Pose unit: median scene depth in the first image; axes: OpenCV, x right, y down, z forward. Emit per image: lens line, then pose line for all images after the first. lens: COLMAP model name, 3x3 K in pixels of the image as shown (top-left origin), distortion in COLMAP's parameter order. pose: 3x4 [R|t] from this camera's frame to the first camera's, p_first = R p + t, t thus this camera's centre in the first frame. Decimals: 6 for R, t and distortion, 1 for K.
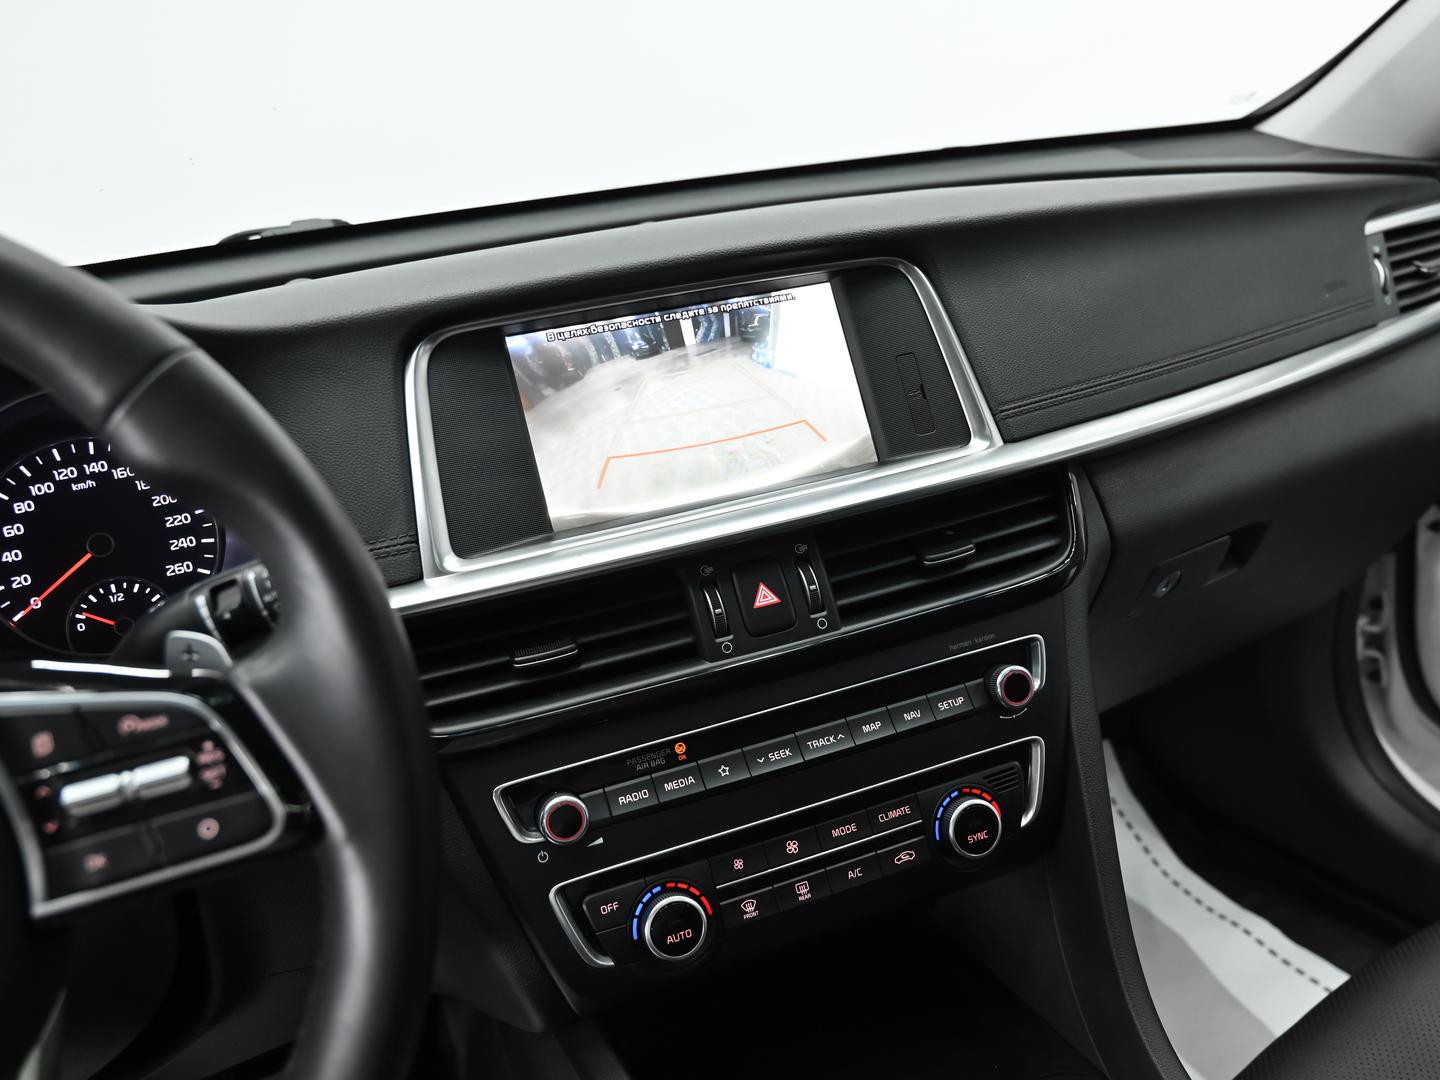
lens RADIAL K [[1228.4, 0, 724.0], [0, 1228.4, 533.9], [0, 0, 1]] dist [-0.043041, 0.018190]
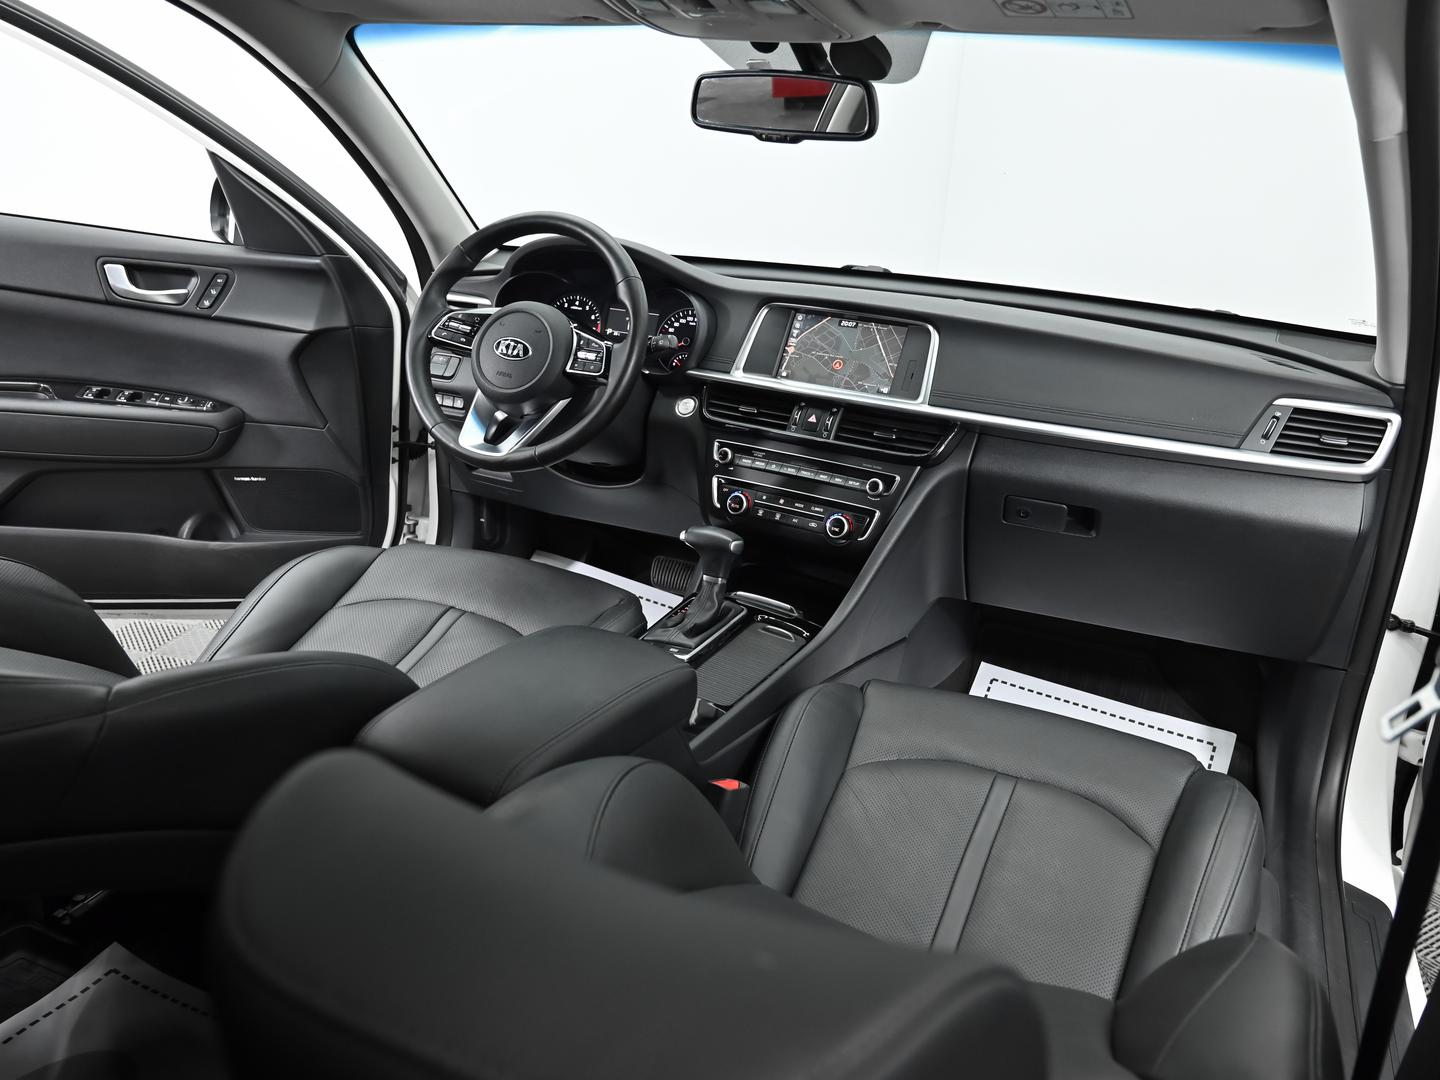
lens RADIAL K [[1094.0, 0, 726.6], [0, 1094.0, 538.3], [0, 0, 1]] dist [-0.016668, 0.004472]
pose [[0.594928, 0.388313, -0.703757, 1.810635], [-0.387544, 0.905645, 0.172095, -0.058938], [0.704180, 0.170353, 0.689282, -0.851252]]
